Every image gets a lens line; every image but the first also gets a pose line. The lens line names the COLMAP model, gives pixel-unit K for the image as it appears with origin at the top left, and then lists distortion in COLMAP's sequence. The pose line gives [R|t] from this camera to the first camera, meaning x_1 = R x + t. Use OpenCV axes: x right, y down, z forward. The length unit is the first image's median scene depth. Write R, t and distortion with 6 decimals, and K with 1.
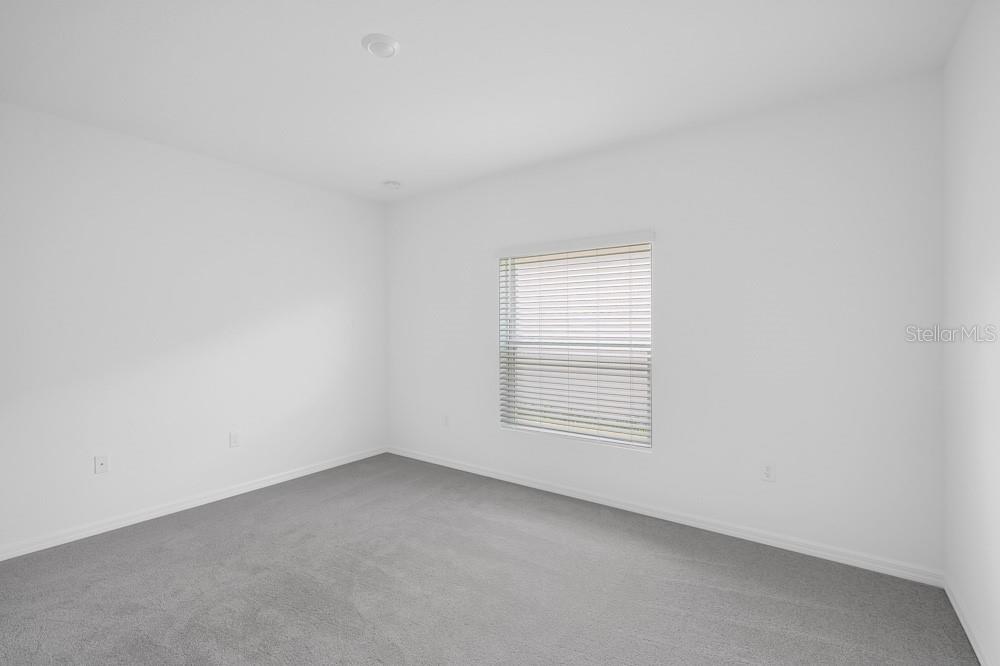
lens RADIAL K [[542.9, 0, 506.3], [0, 542.9, 336.6], [0, 0, 1]] dist [-0.001478, -0.000615]
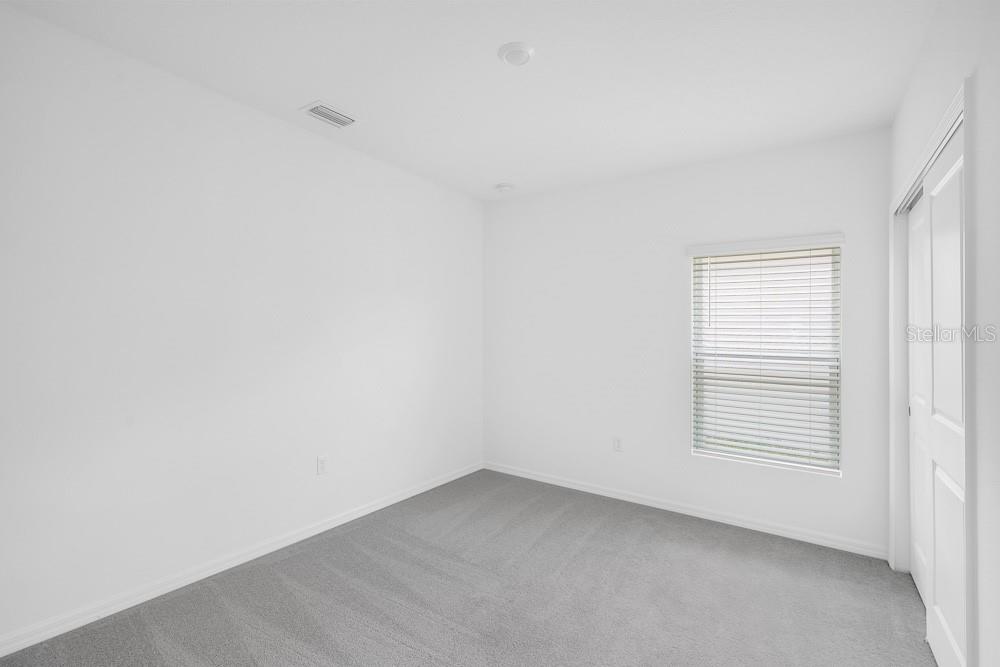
lens RADIAL K [[445.7, 0, 501.1], [0, 445.7, 332.7], [0, 0, 1]] dist [-0.002999, -0.000247]
pose [[0.991743, 0.019415, 0.126764, -0.377527], [-0.017421, 0.999707, -0.016818, -0.005898], [-0.127053, 0.014471, 0.991790, 0.321281]]
